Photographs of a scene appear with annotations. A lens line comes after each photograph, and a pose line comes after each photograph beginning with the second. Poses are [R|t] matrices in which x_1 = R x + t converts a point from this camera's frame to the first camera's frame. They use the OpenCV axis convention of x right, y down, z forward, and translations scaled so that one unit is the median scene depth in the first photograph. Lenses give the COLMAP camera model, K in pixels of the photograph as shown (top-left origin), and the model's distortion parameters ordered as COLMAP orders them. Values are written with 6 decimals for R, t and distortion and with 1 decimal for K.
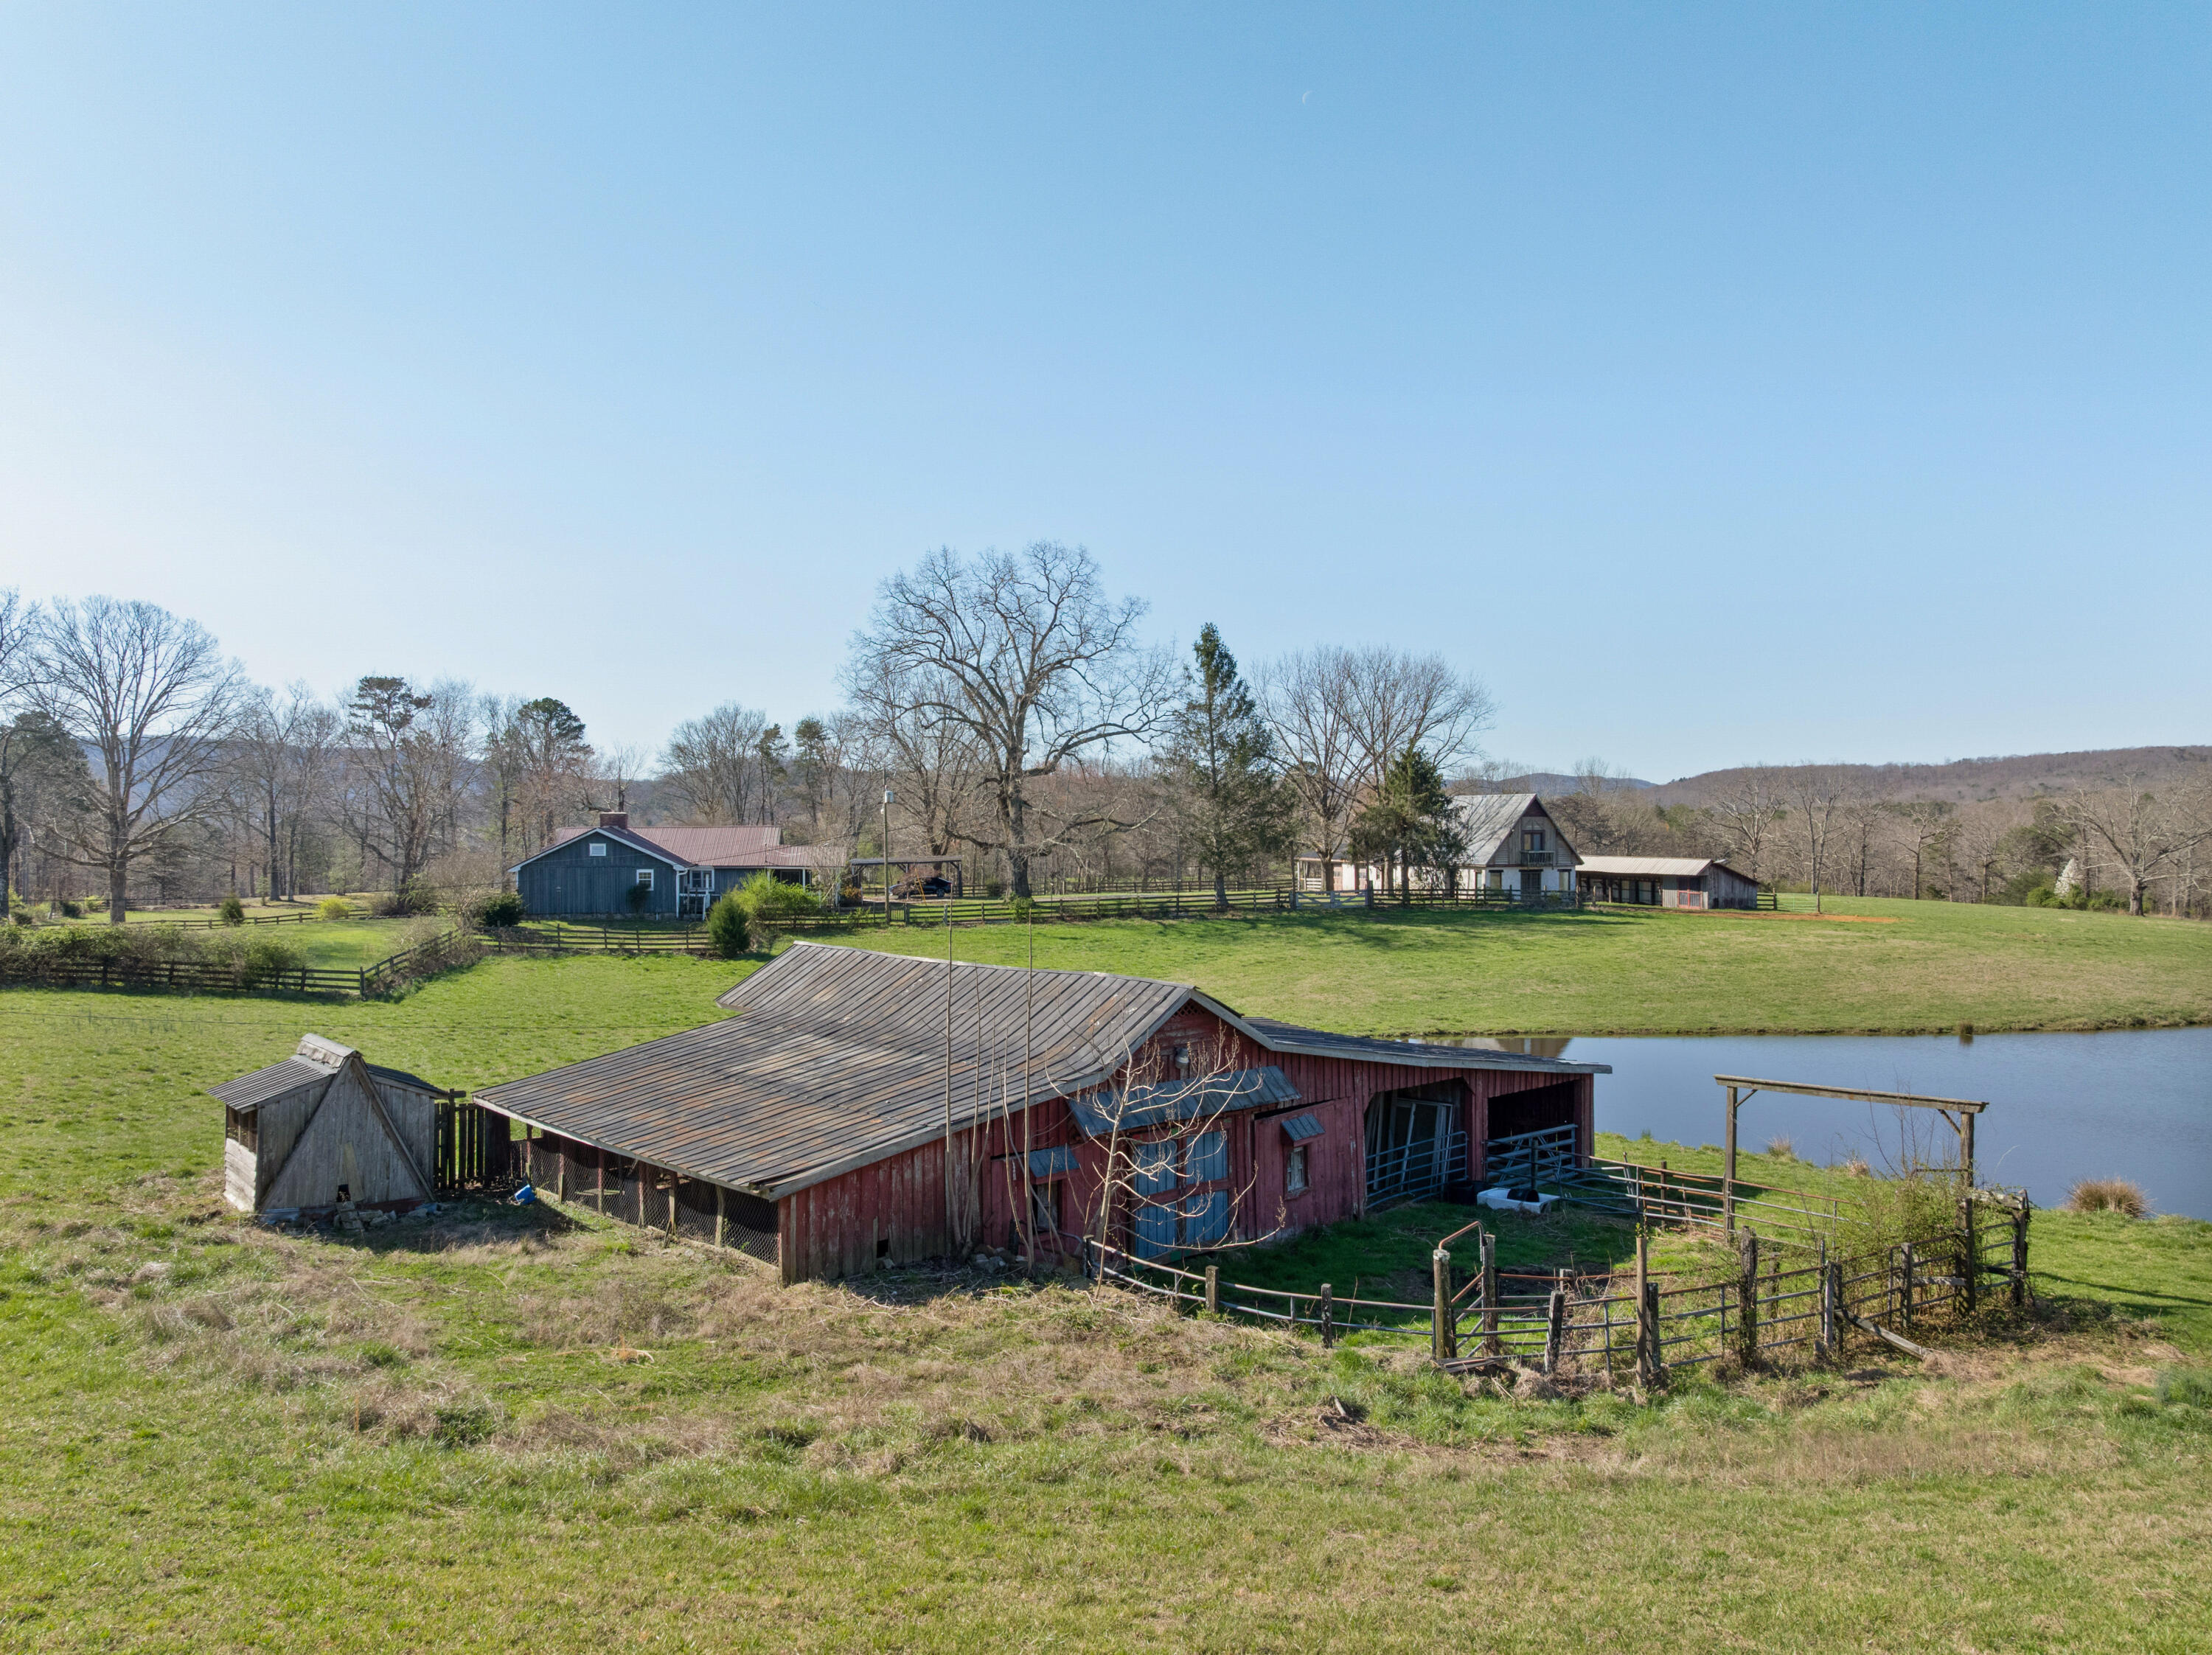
lens RADIAL K [[1593.5, 0, 1094.4], [0, 1593.5, 824.9], [0, 0, 1]] dist [-0.040372, -0.002569]
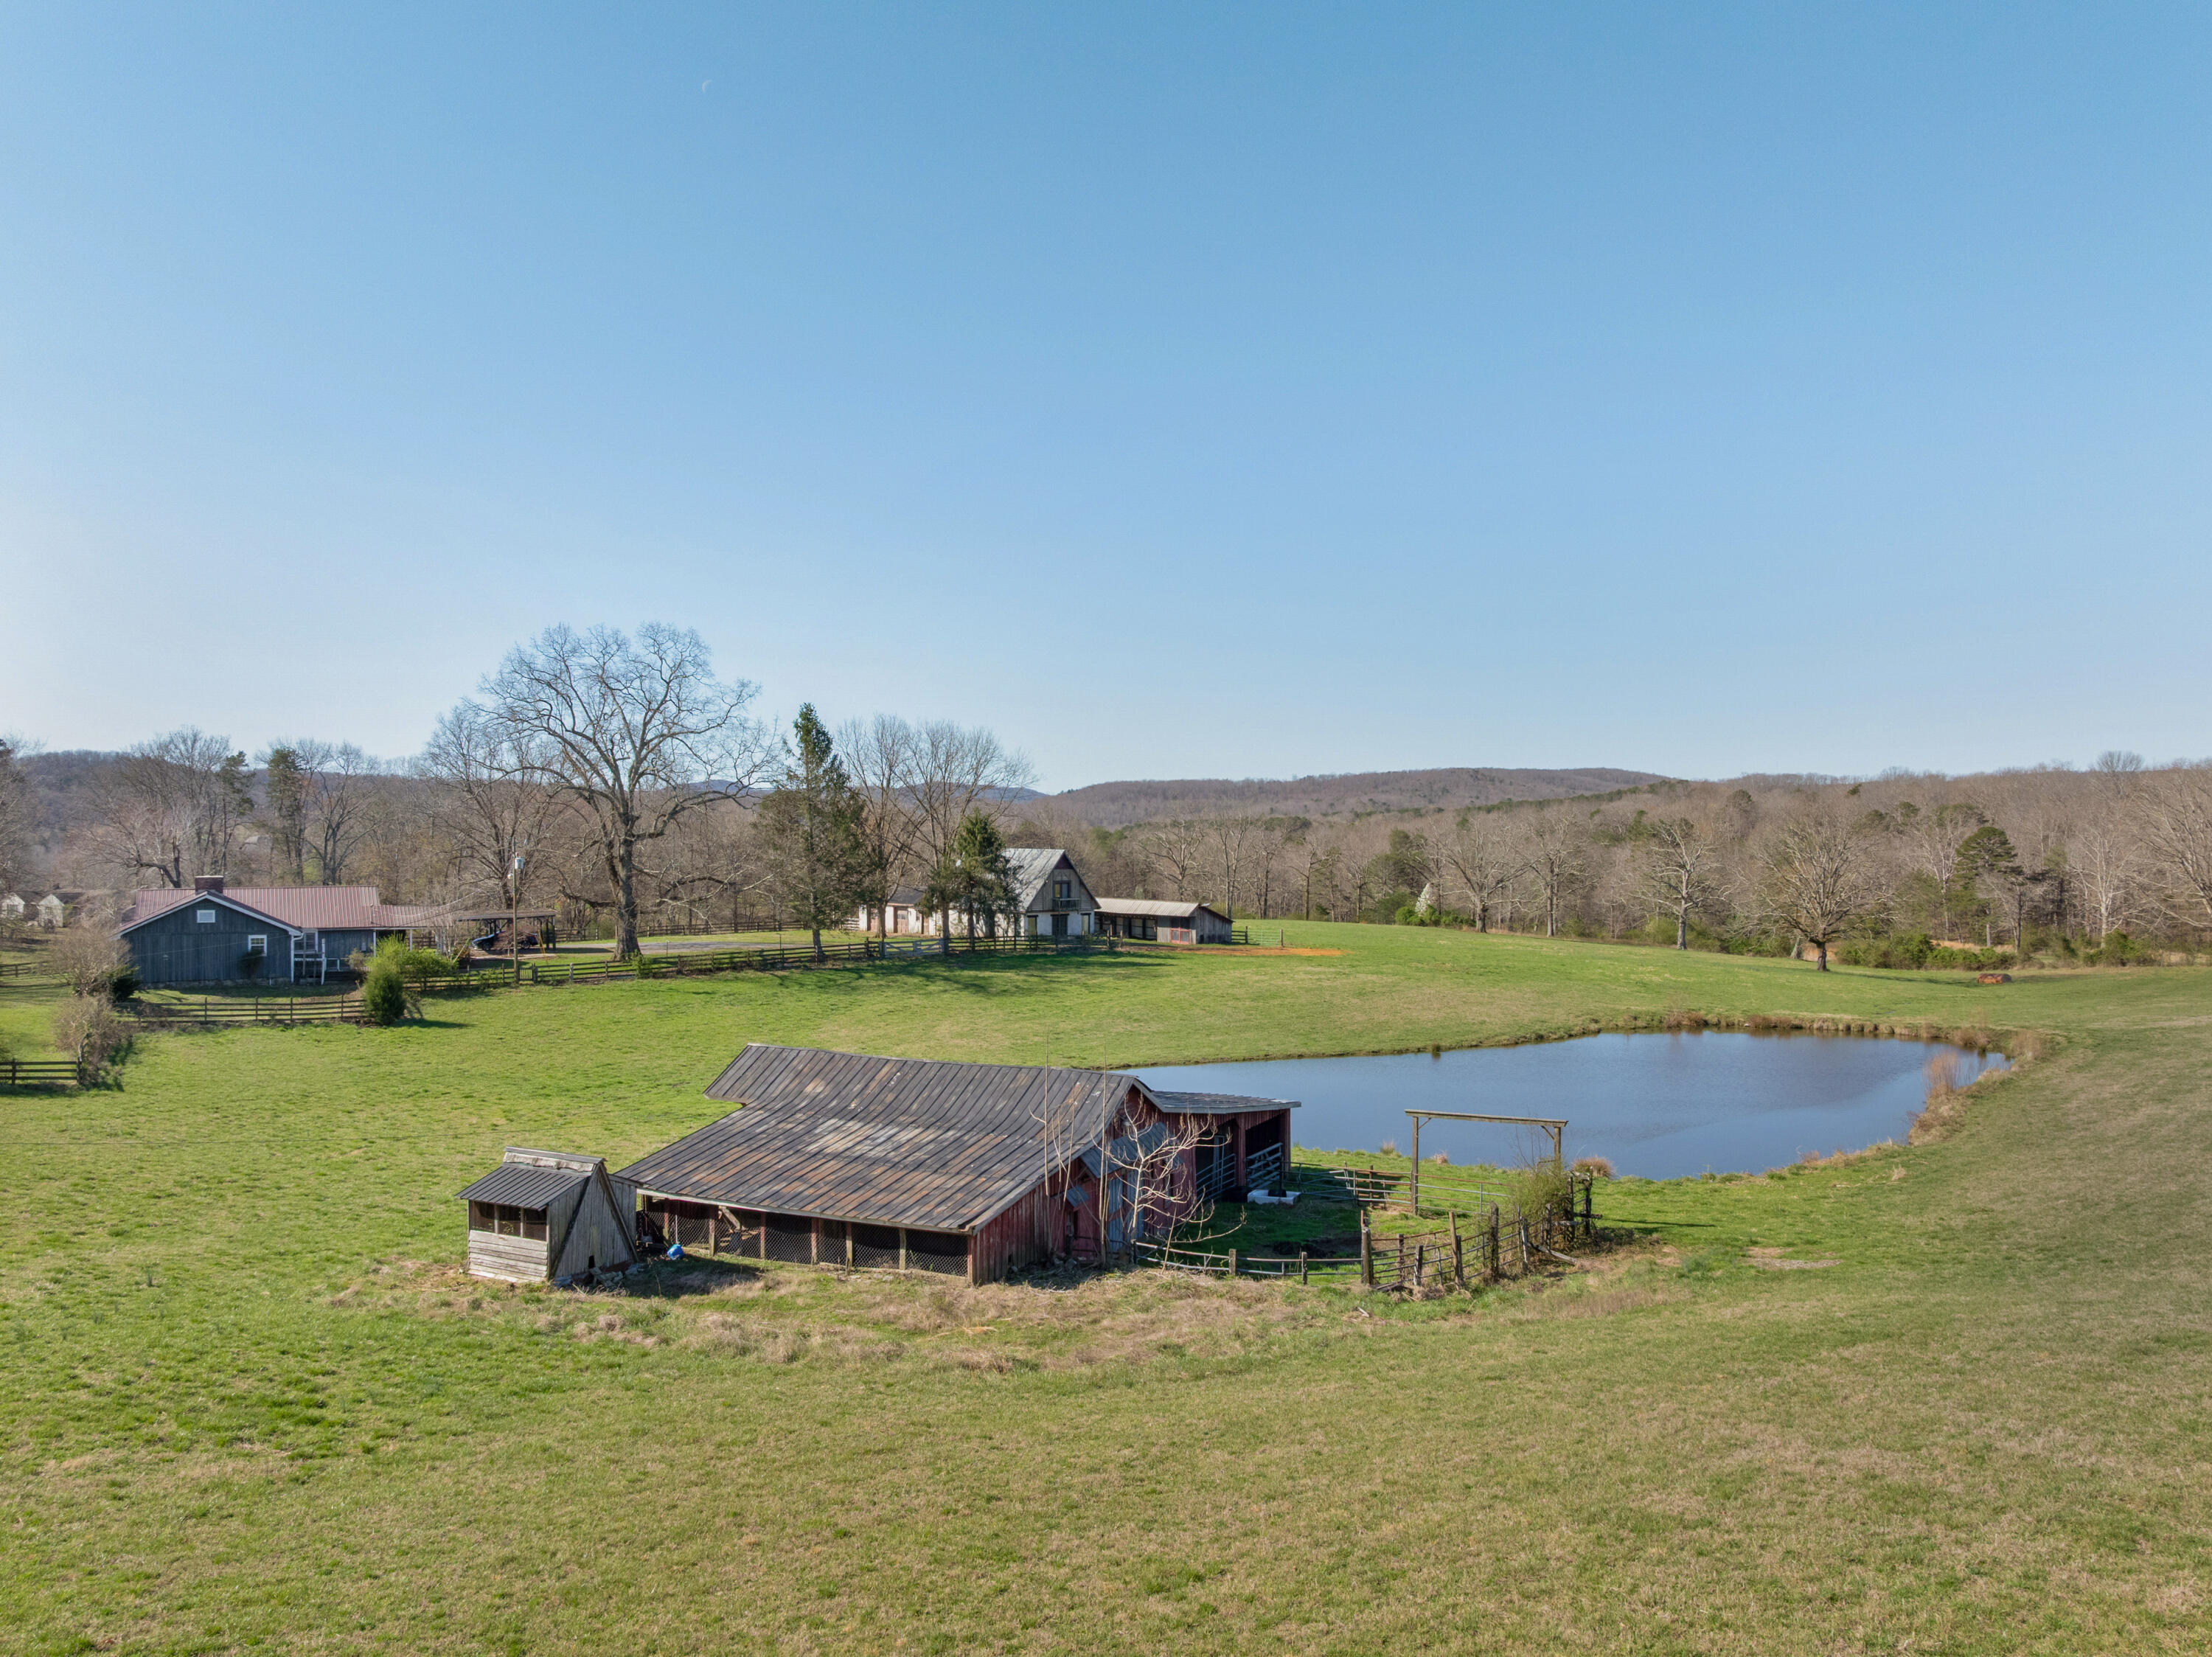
lens RADIAL K [[1595.0, 0, 1113.4], [0, 1595.0, 832.9], [0, 0, 1]] dist [-0.031956, -0.005241]
pose [[0.926248, 0.003771, 0.376895, -0.164285], [-0.004536, 0.999989, 0.001140, -0.041465], [-0.376887, -0.002765, 0.926255, -0.130231]]
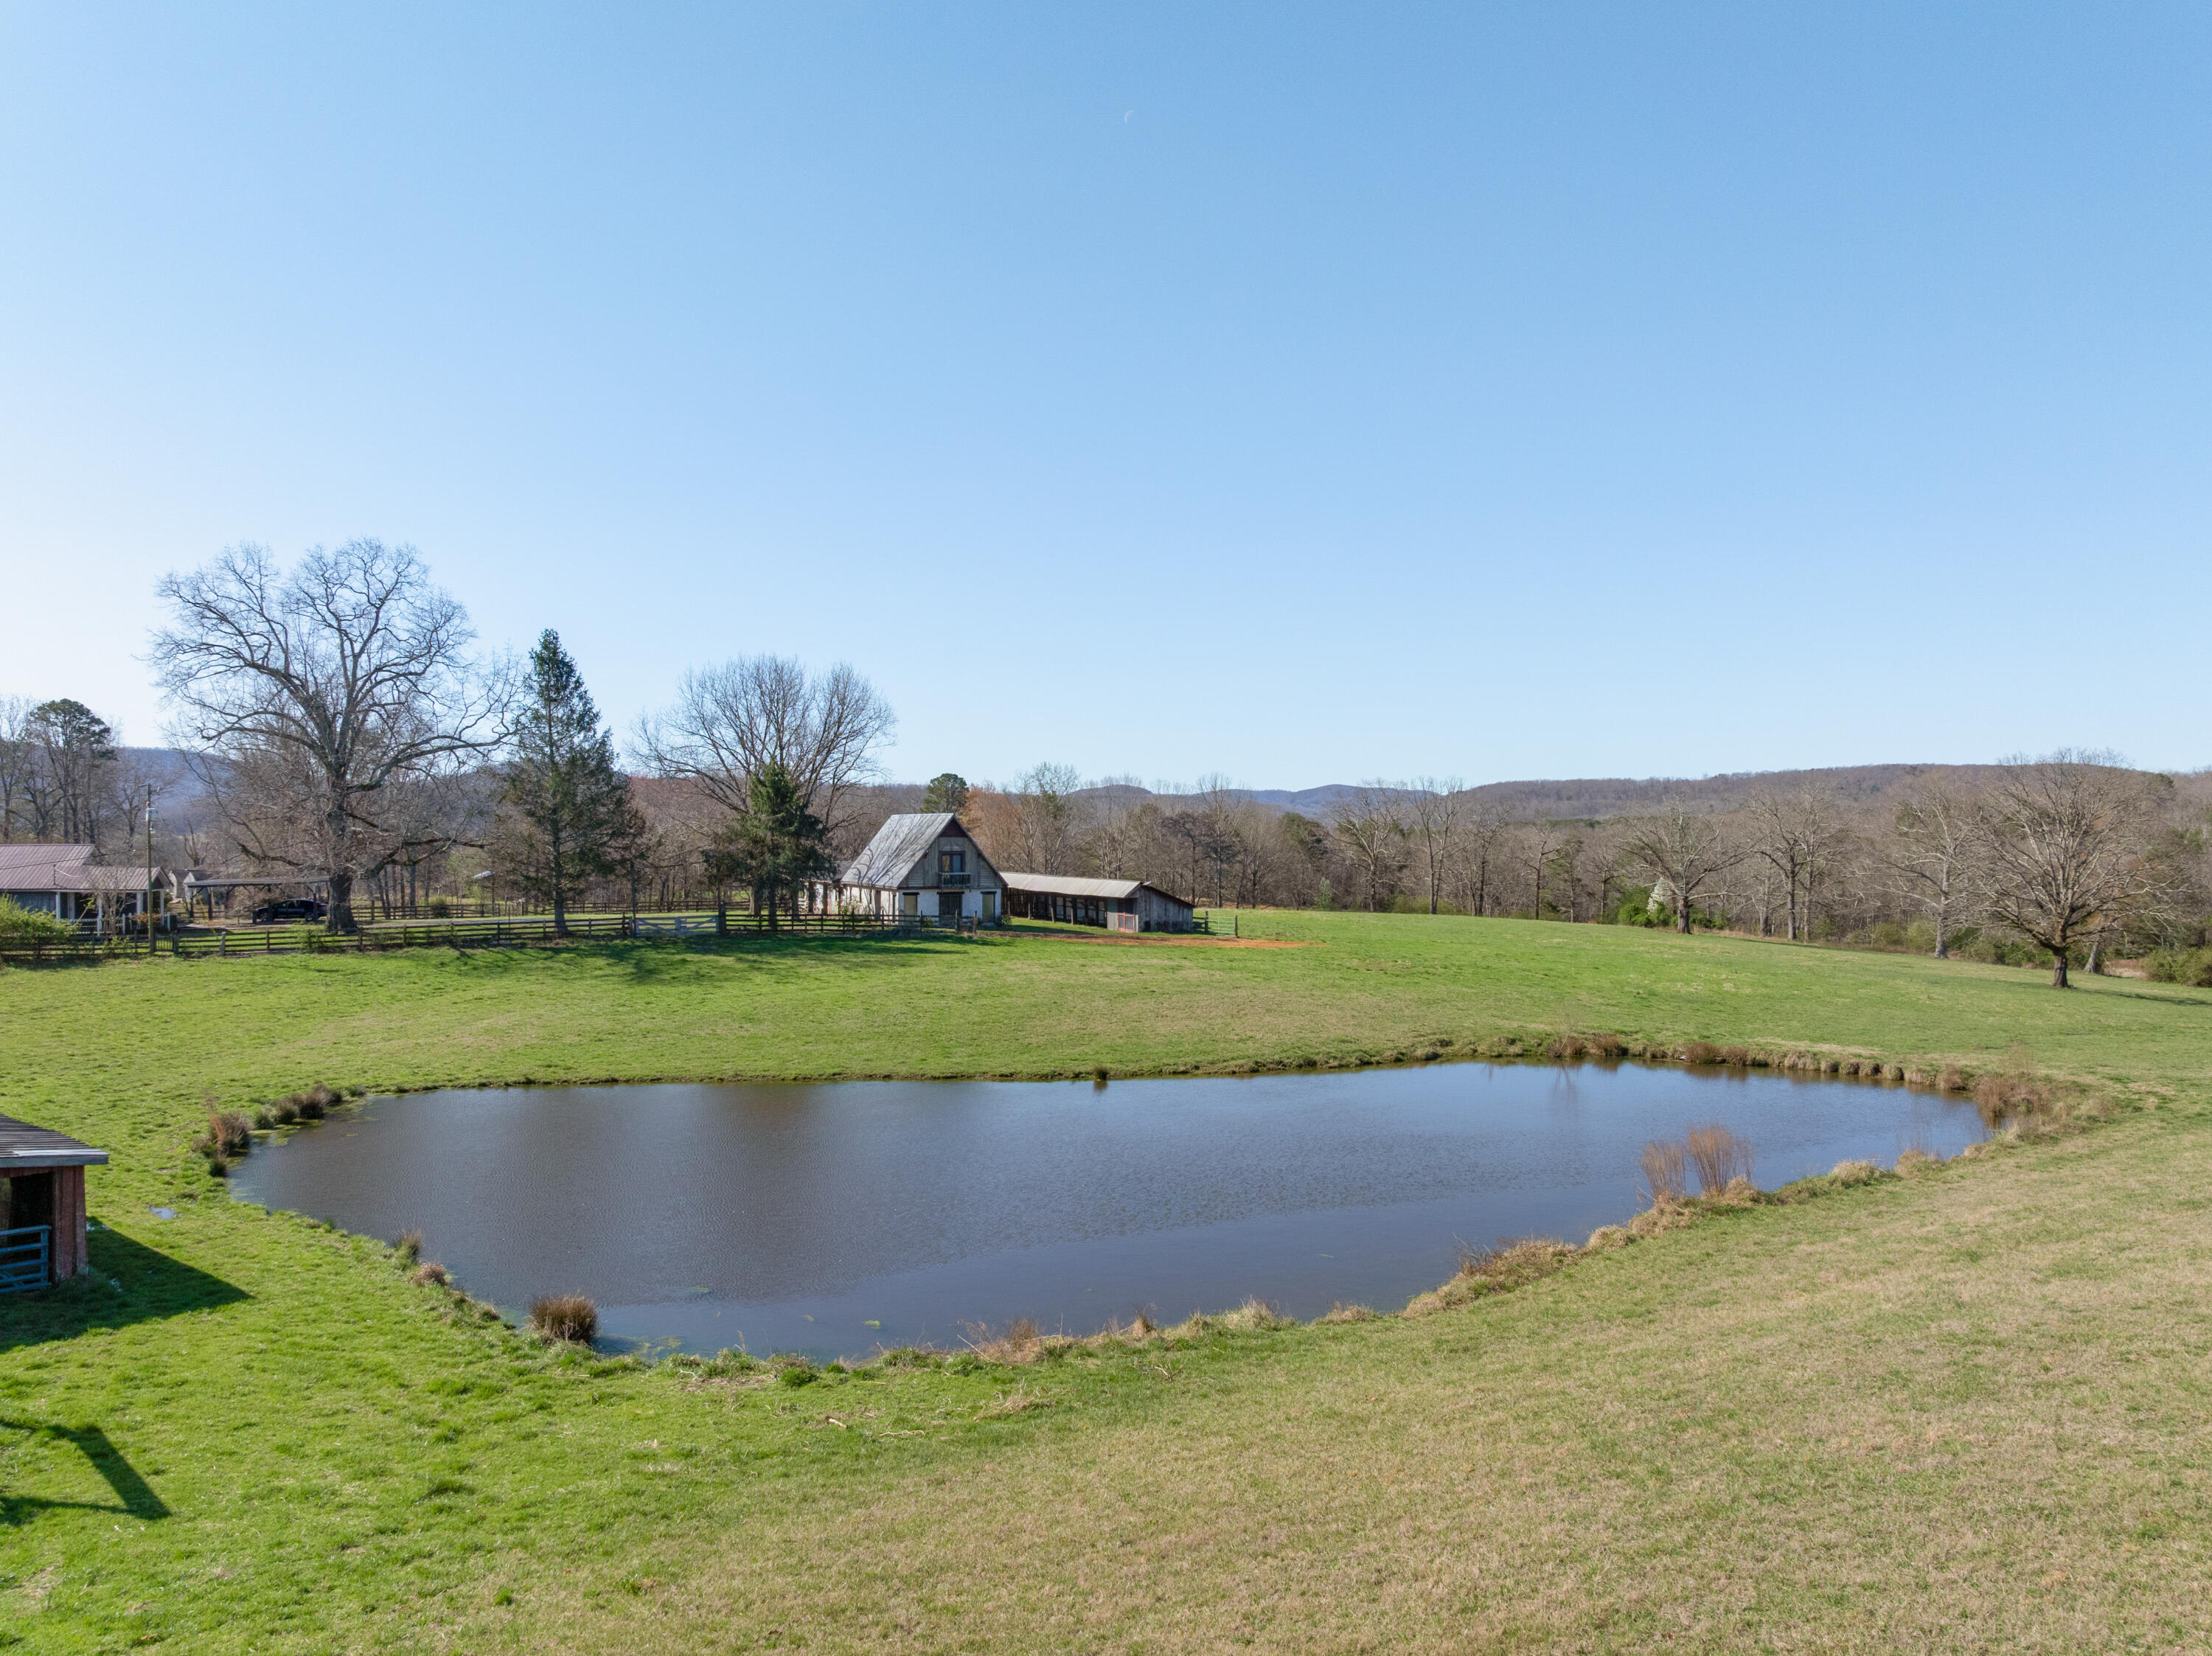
lens RADIAL K [[1587.4, 0, 1106.9], [0, 1587.4, 836.2], [0, 0, 1]] dist [-0.035522, 0.001128]
pose [[0.992114, 0.004617, 0.125255, 0.307953], [-0.004883, 0.999986, 0.001814, -0.009831], [-0.125245, -0.002411, 0.992123, 0.040299]]
